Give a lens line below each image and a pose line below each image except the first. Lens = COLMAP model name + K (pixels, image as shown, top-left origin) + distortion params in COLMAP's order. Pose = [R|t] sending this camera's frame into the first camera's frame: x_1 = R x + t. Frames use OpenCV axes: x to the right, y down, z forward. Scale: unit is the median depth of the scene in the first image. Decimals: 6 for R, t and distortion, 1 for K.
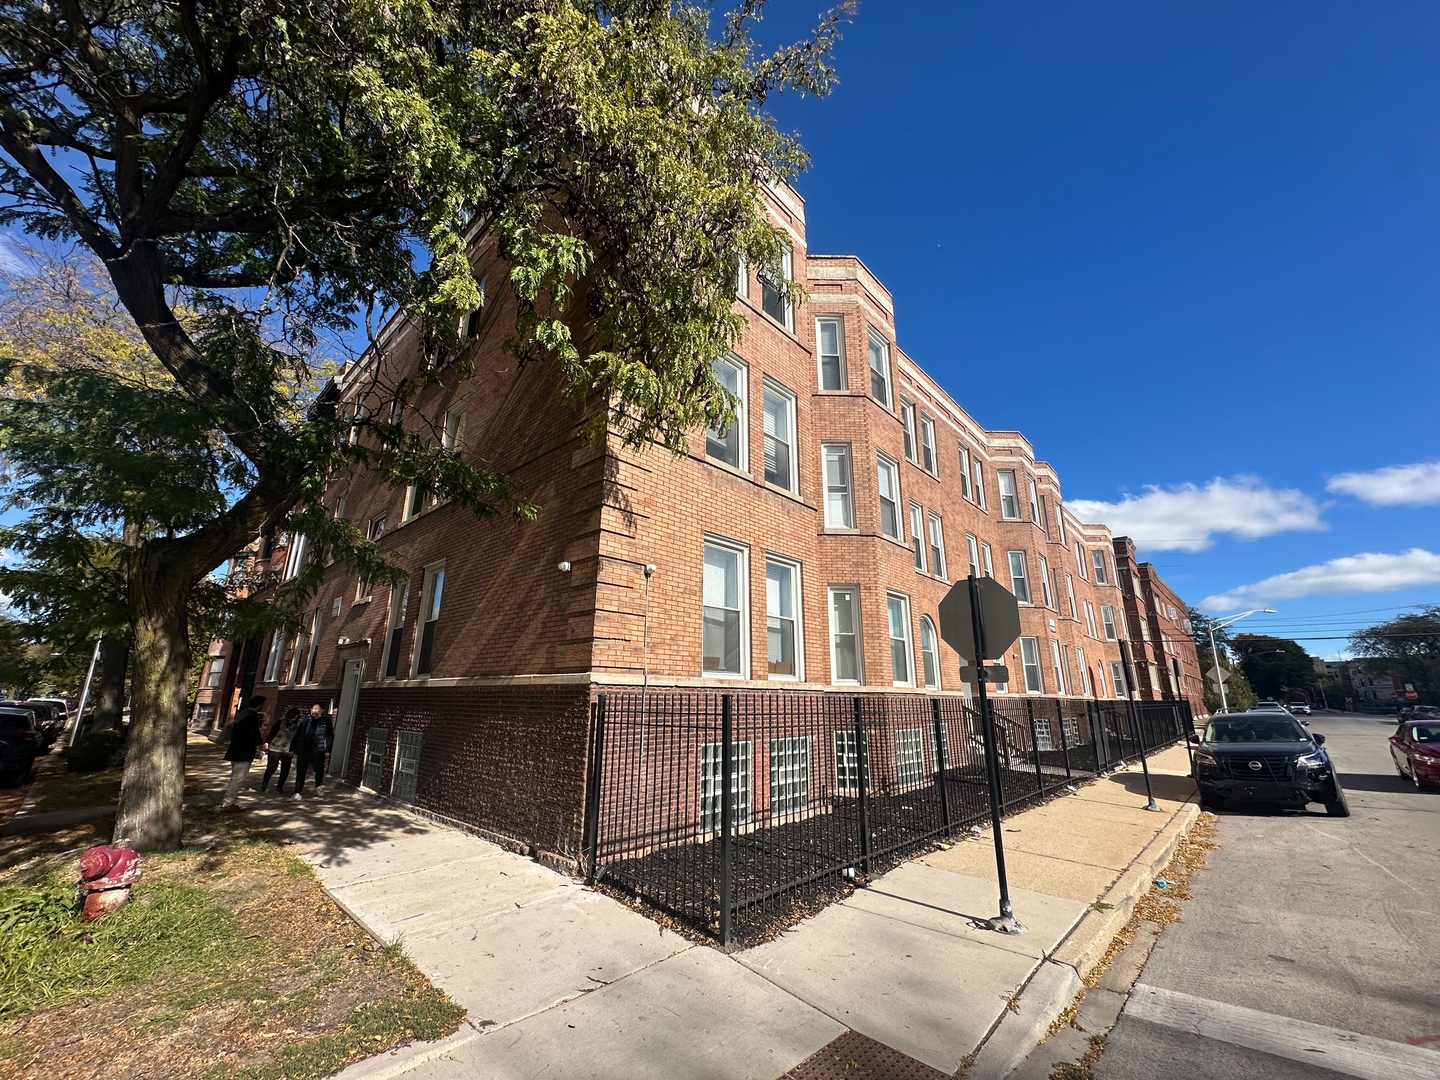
lens RADIAL K [[565.8, 0, 720.0], [0, 565.8, 540.0], [0, 0, 1]] dist [-0.001740, -0.000252]
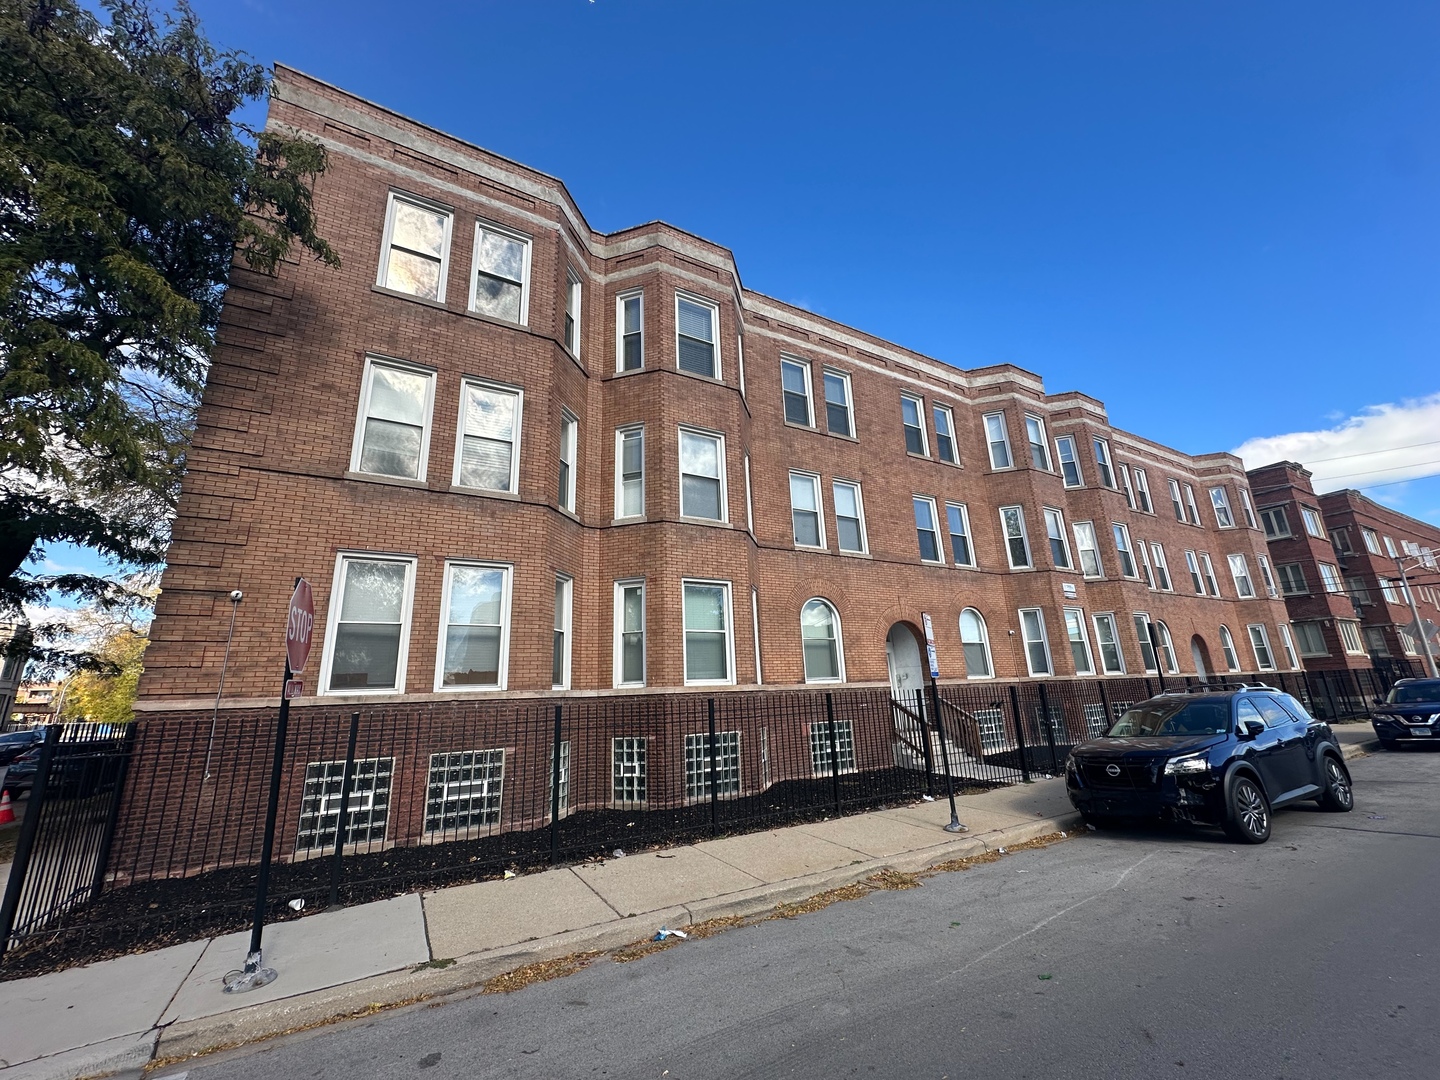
lens RADIAL K [[565.8, 0, 720.0], [0, 565.8, 540.0], [0, 0, 1]] dist [-0.001740, -0.000252]
pose [[0.955425, -0.123452, -0.268184, 0.647126], [0.125253, 0.992070, -0.010451, 0.046755], [0.267347, -0.023606, 0.963311, 0.159108]]
